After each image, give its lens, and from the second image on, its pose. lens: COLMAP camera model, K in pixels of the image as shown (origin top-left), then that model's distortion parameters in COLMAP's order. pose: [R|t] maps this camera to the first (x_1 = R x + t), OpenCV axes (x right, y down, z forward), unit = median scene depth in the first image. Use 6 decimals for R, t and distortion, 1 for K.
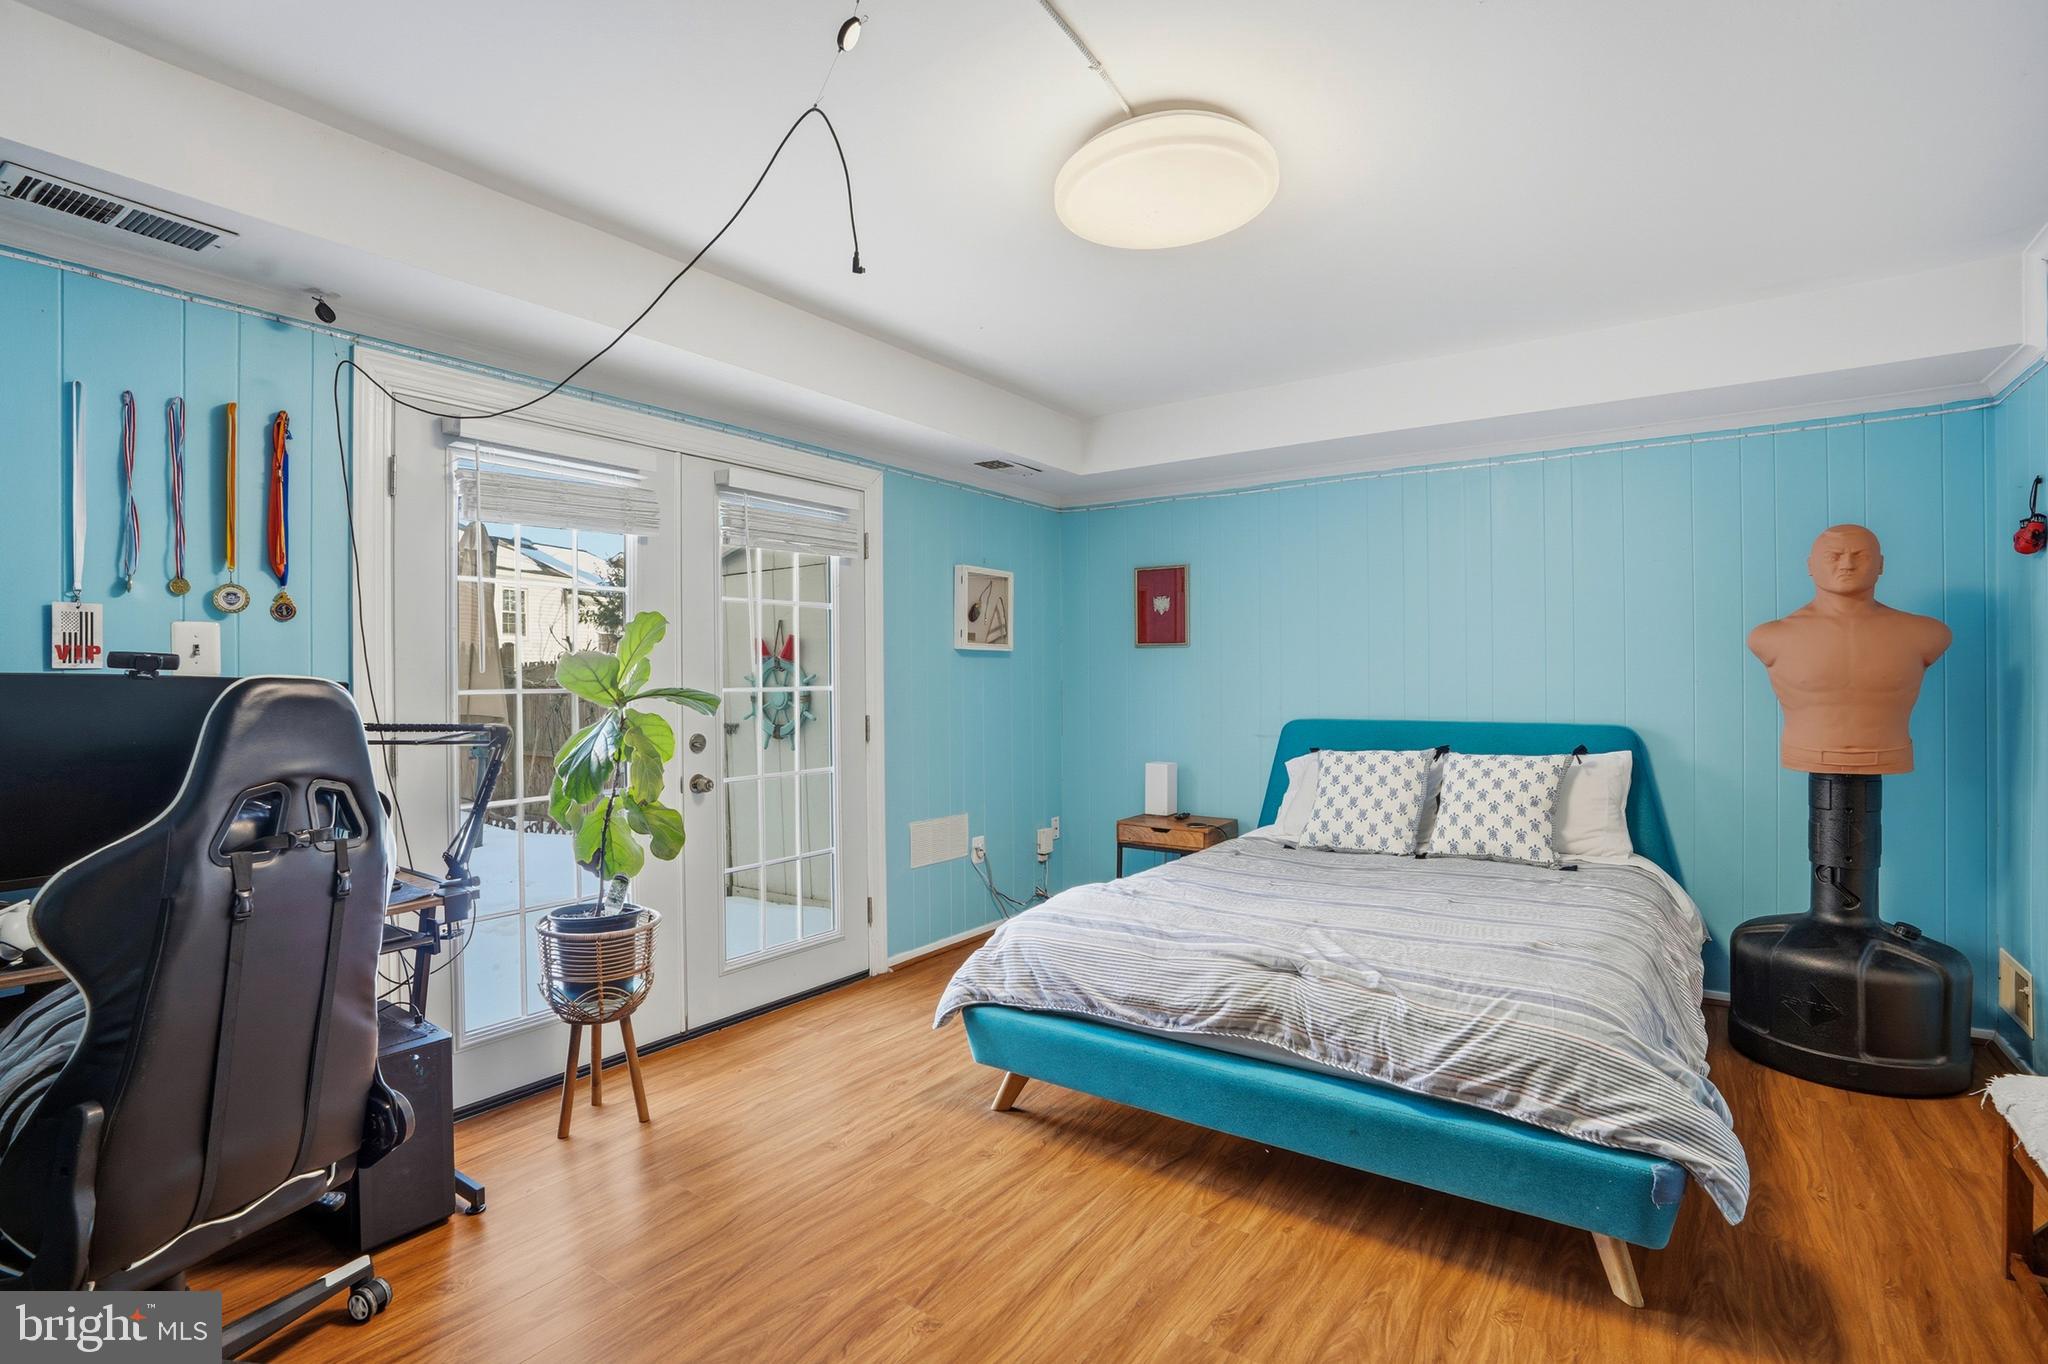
lens RADIAL K [[1000.4, 0, 1031.0], [0, 1000.4, 674.2], [0, 0, 1]] dist [-0.046240, 0.019224]
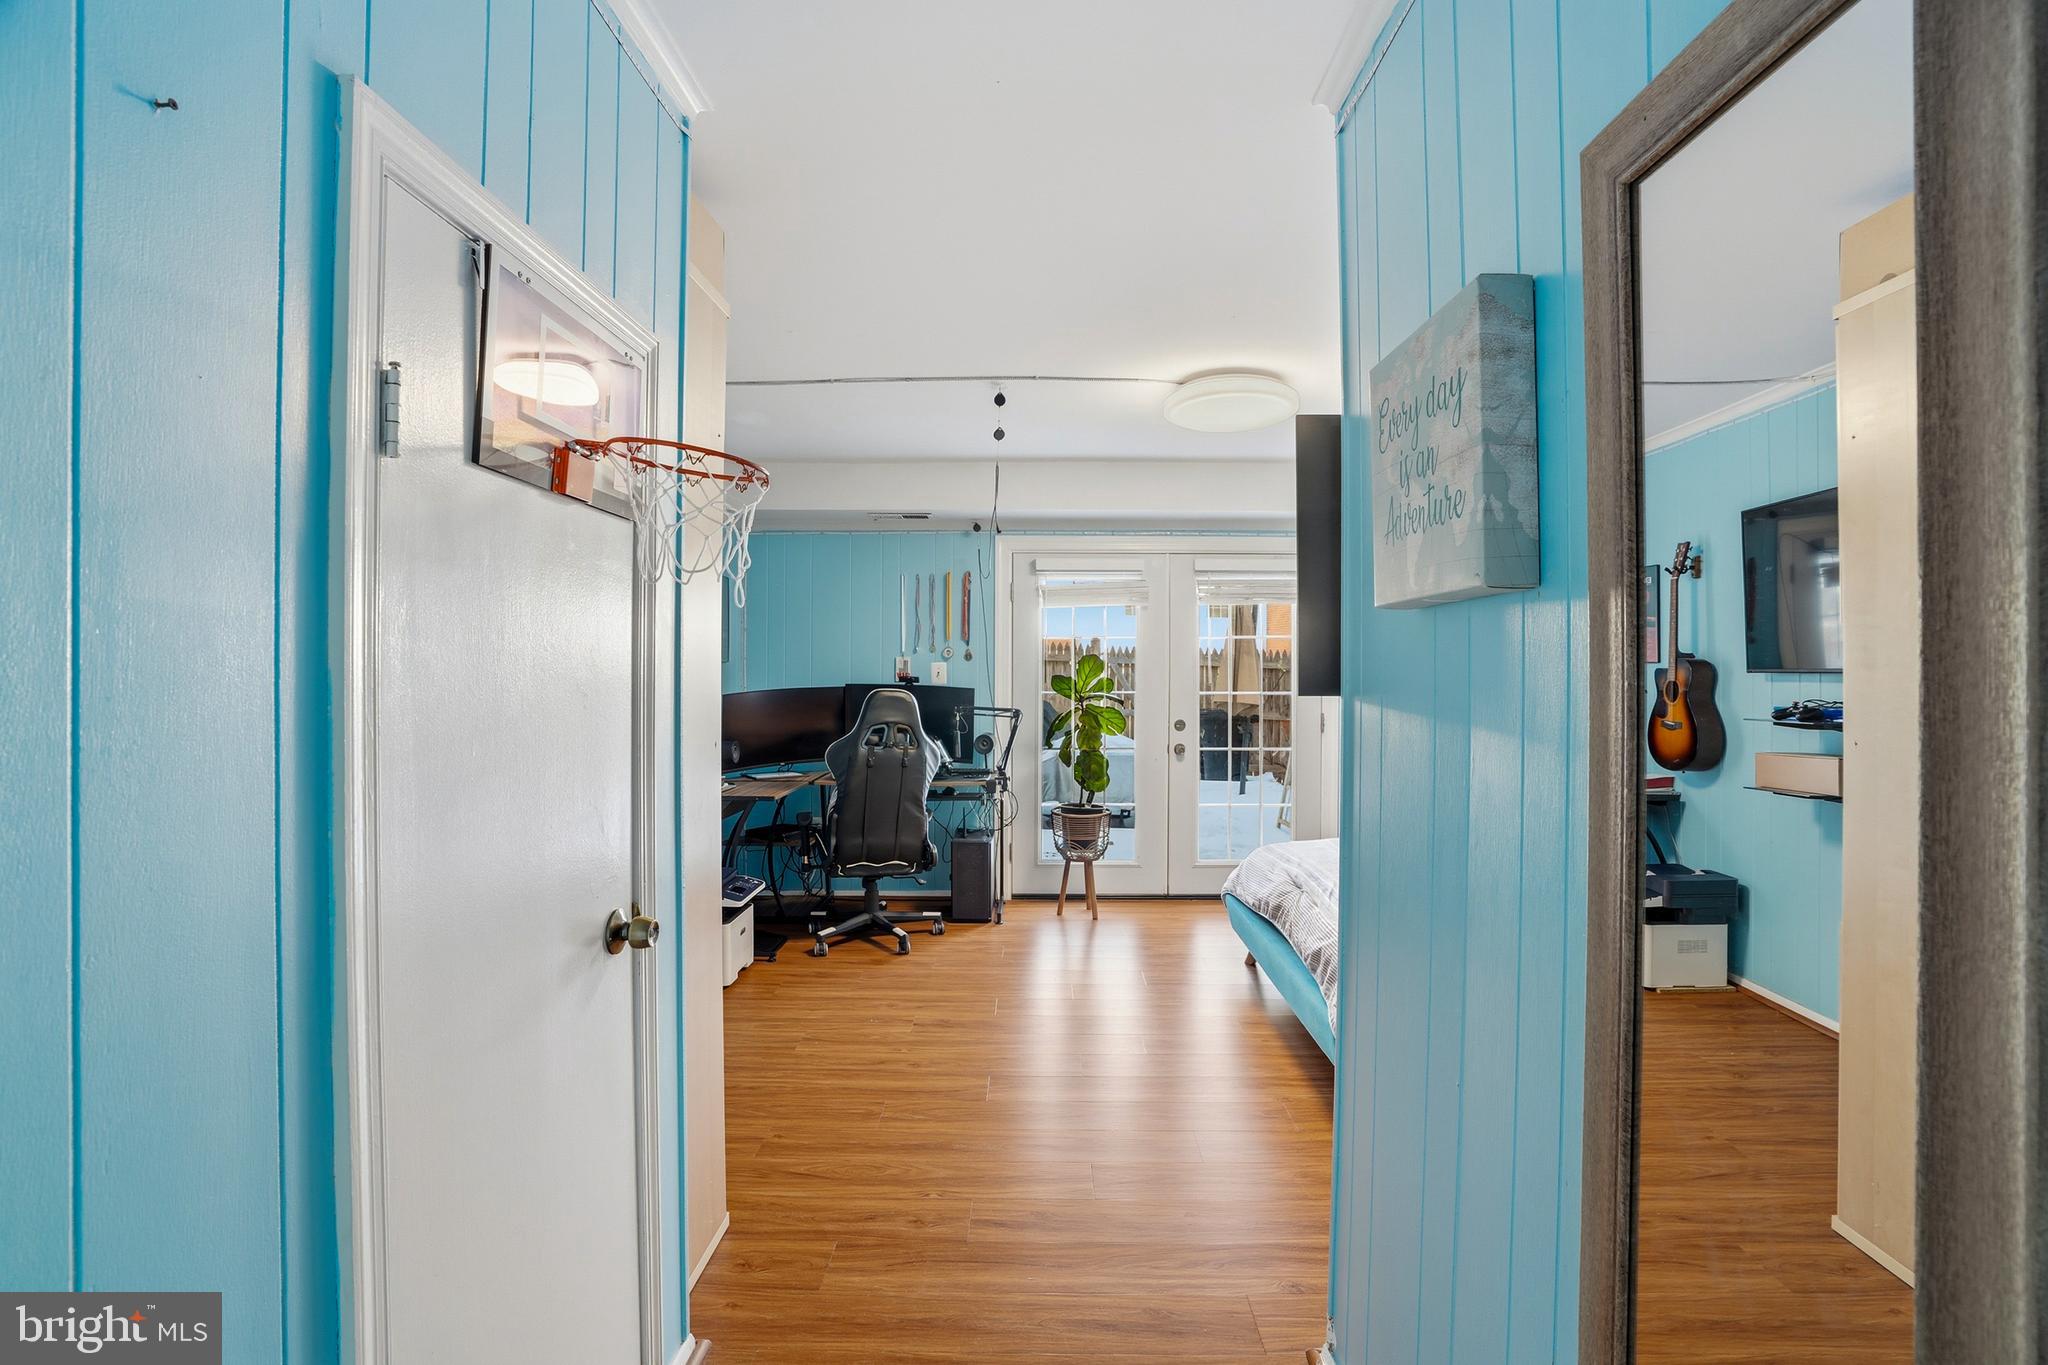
lens RADIAL K [[1000.4, 0, 1010.2], [0, 1000.4, 671.4], [0, 0, 1]] dist [-0.046240, 0.019224]
pose [[0.542521, 0.010724, -0.839974, 1.309290], [-0.003475, 0.999939, 0.010522, -0.054985], [0.840035, -0.002789, 0.542525, -0.217882]]
